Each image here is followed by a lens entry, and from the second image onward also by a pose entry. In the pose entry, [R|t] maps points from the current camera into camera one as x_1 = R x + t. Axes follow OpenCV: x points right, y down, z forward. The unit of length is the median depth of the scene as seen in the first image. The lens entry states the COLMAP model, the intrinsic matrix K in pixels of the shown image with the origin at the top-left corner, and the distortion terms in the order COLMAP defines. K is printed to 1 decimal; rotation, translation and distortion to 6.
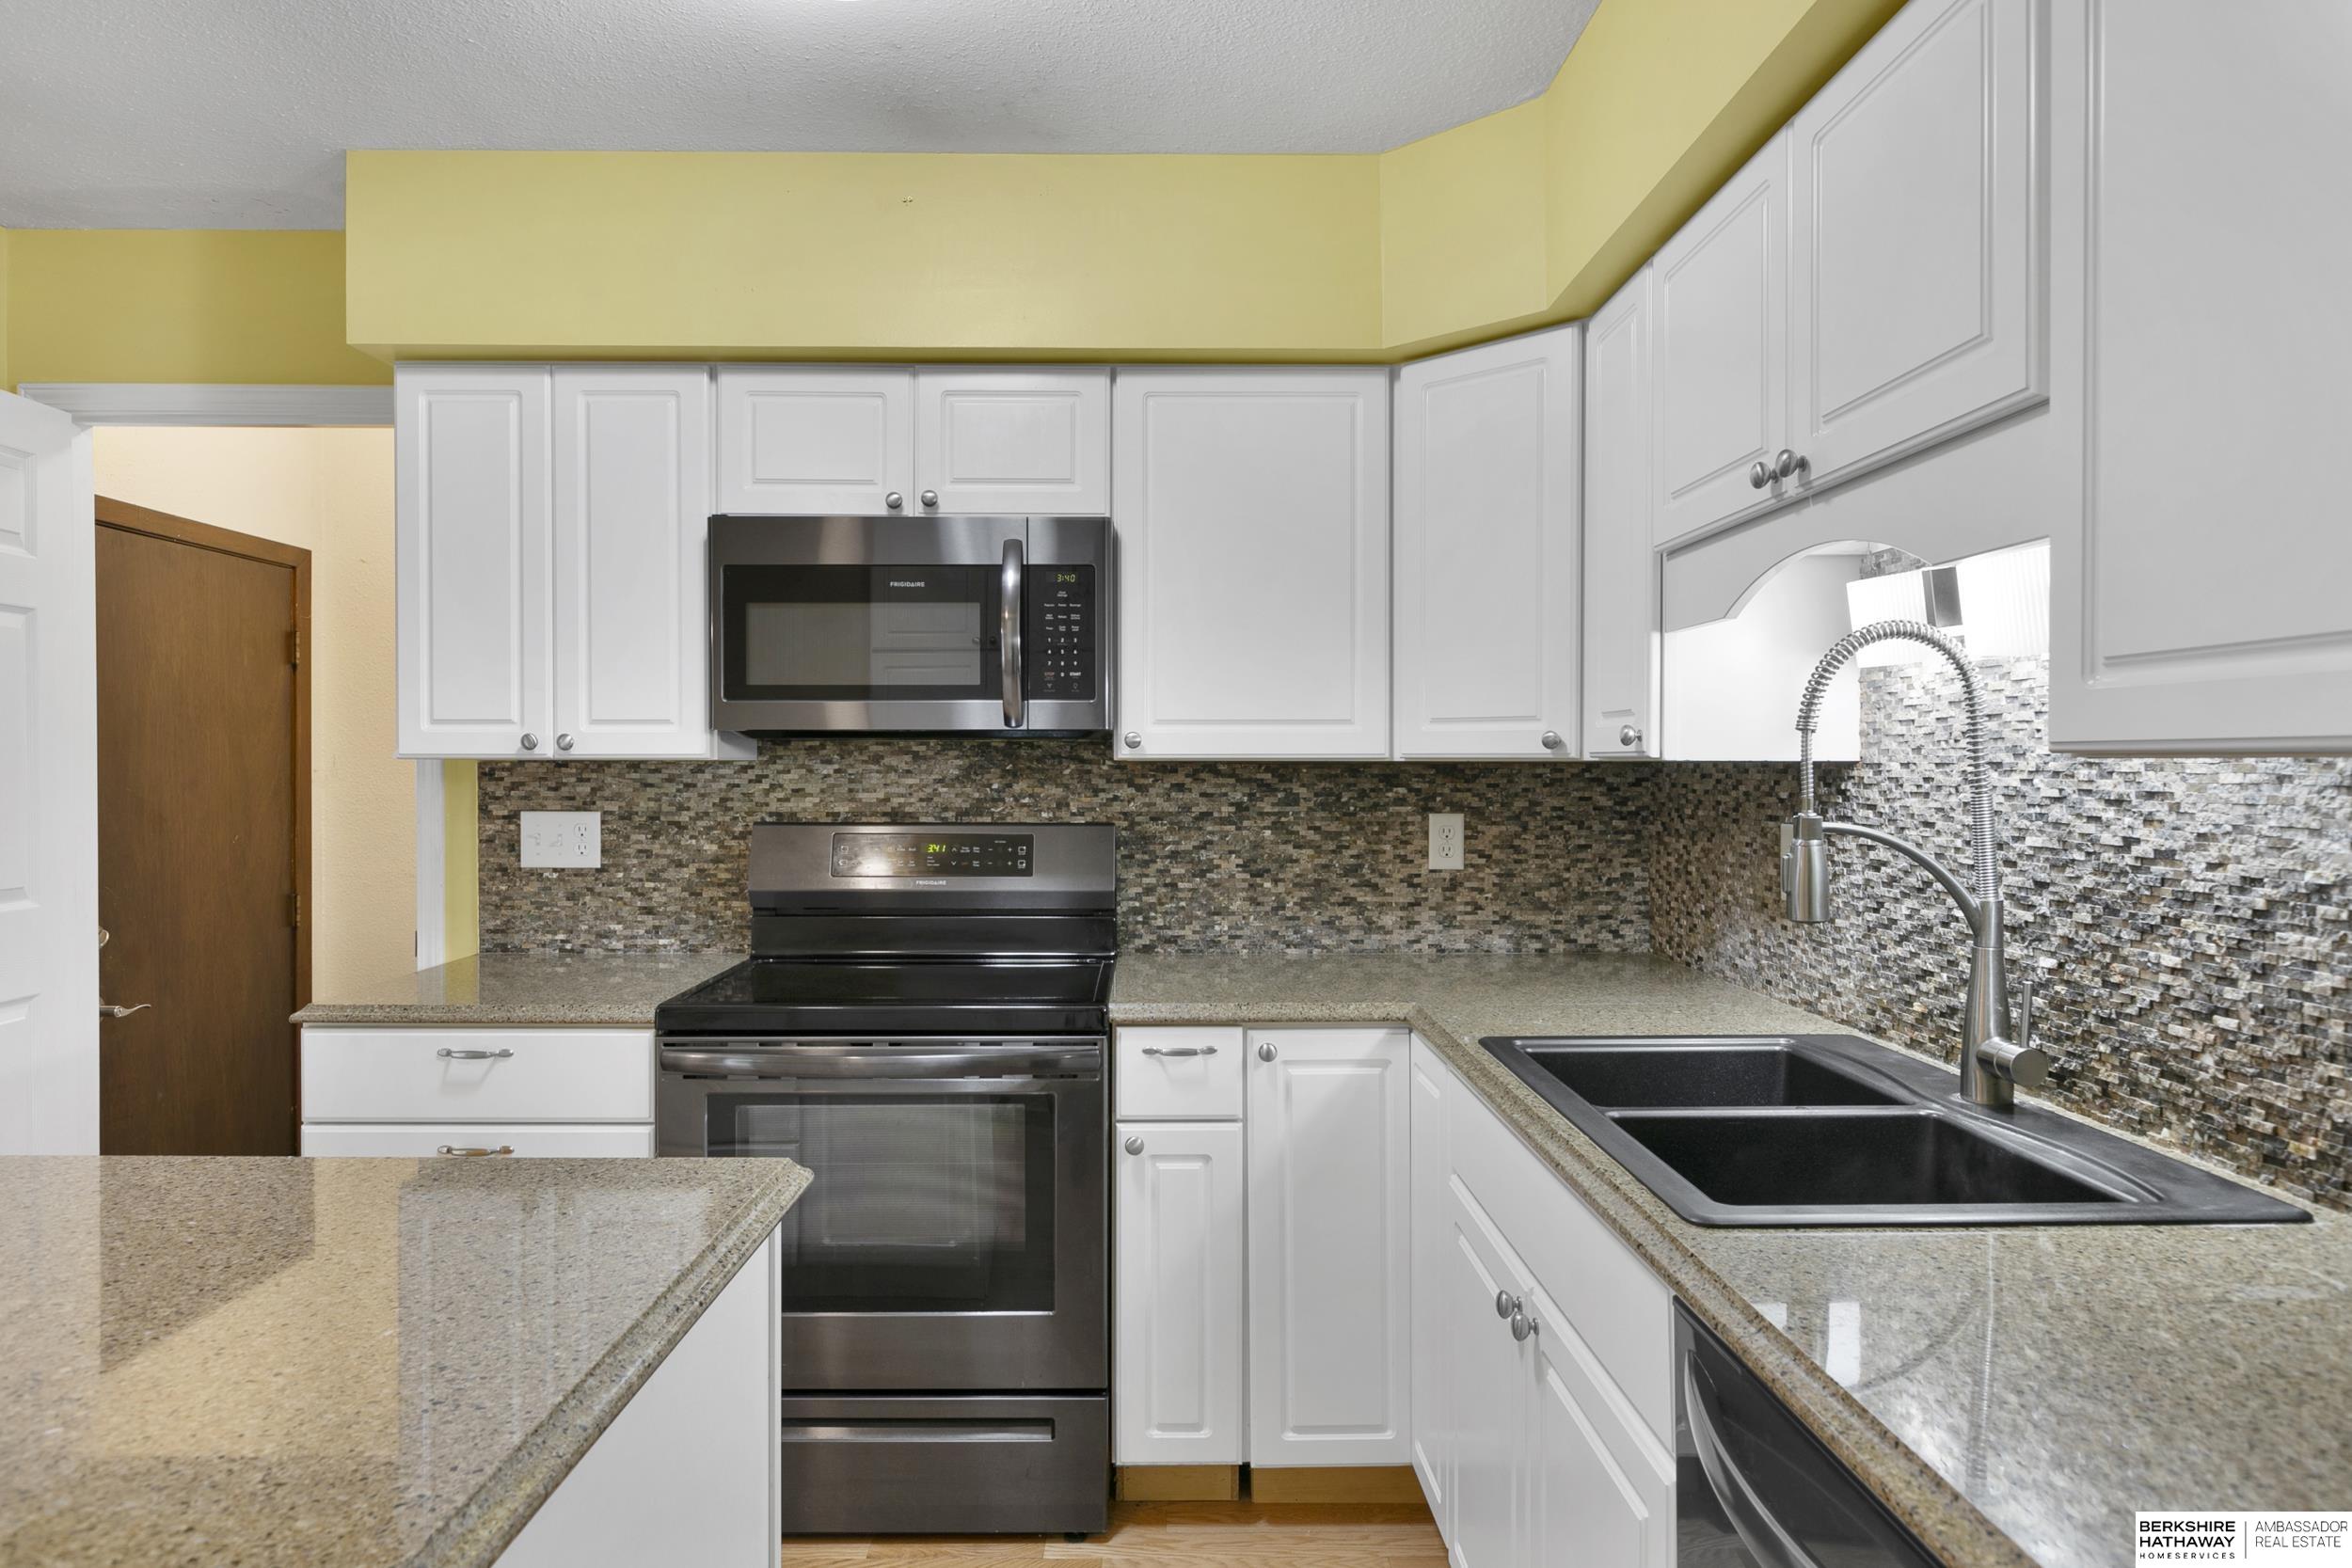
lens RADIAL K [[1395.2, 0, 1146.0], [0, 1395.2, 767.9], [0, 0, 1]] dist [-0.000858, -0.002320]
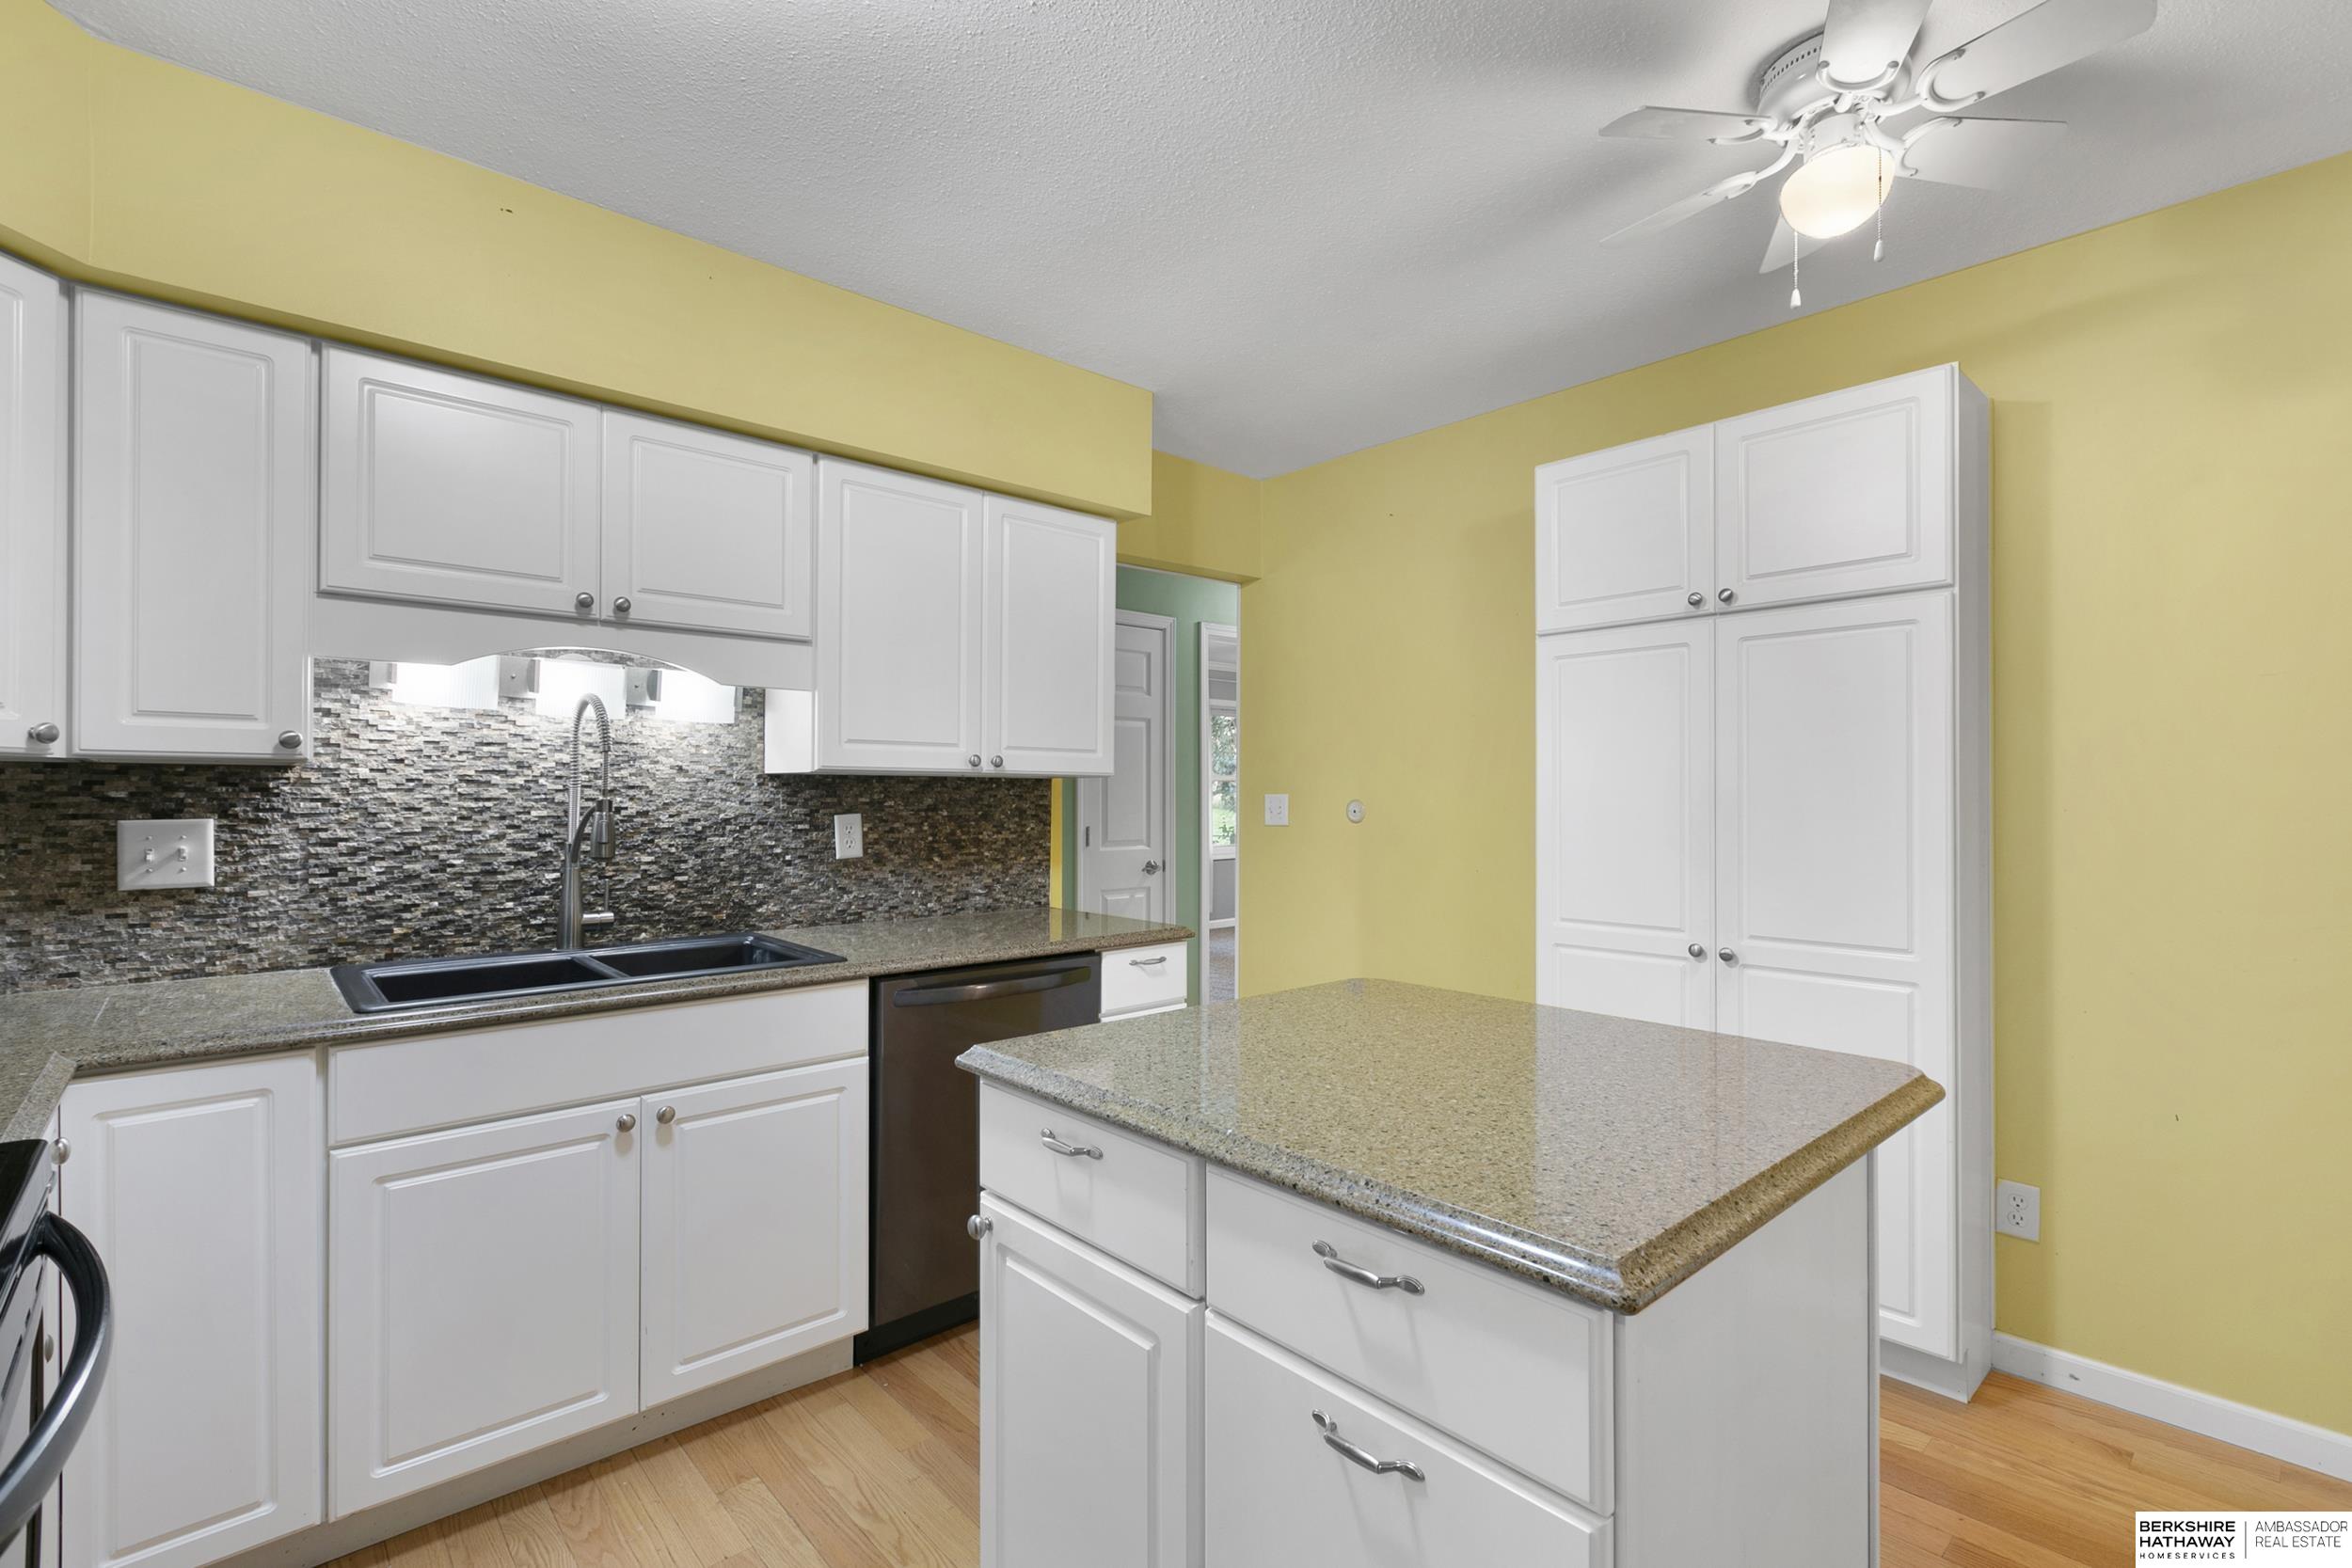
lens RADIAL K [[1083.9, 0, 1161.6], [0, 1083.9, 791.1], [0, 0, 1]] dist [0.001980, -0.001510]
pose [[-0.662744, -0.004934, 0.748830, -0.623548], [-0.005358, 0.999984, 0.001846, 0.009794], [-0.748827, -0.002789, -0.662760, 0.828913]]
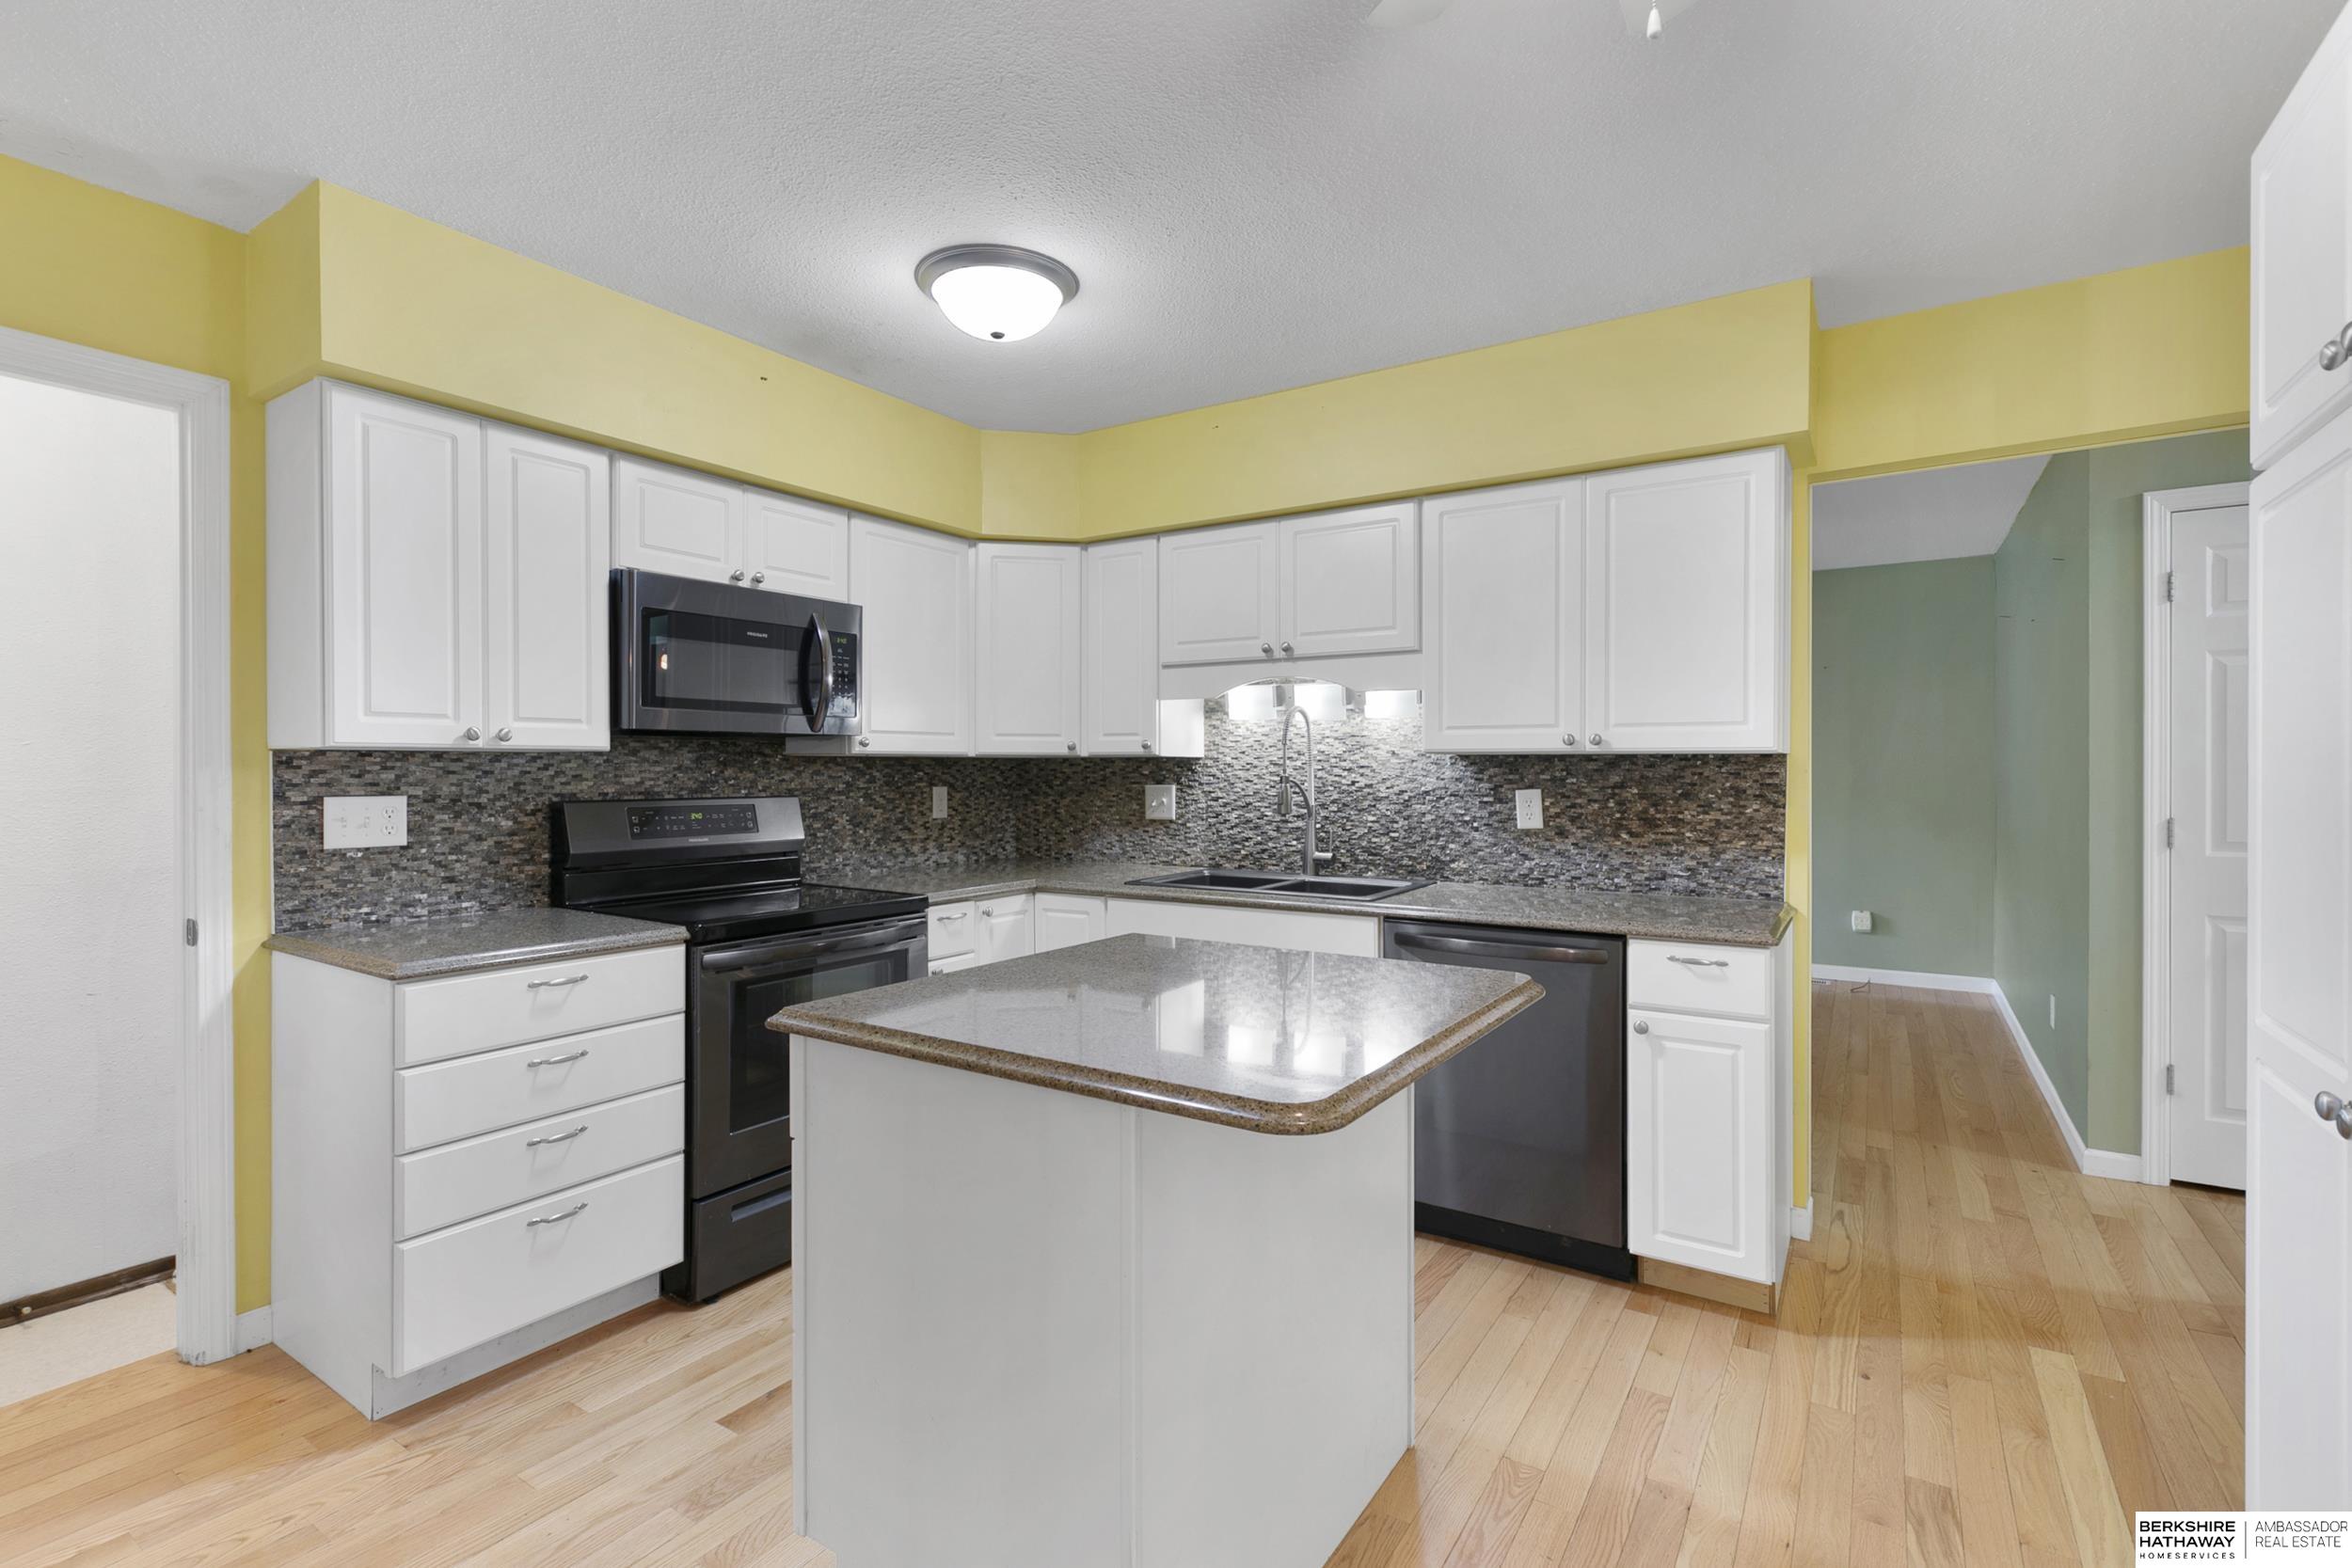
lens RADIAL K [[1083.9, 0, 1120.3], [0, 1083.9, 761.3], [0, 0, 1]] dist [0.001980, -0.001510]
pose [[0.581184, 0.004328, 0.813761, -0.863993], [0.002532, 0.999971, -0.007126, 0.012353], [-0.813769, 0.006202, 0.581156, 0.014326]]
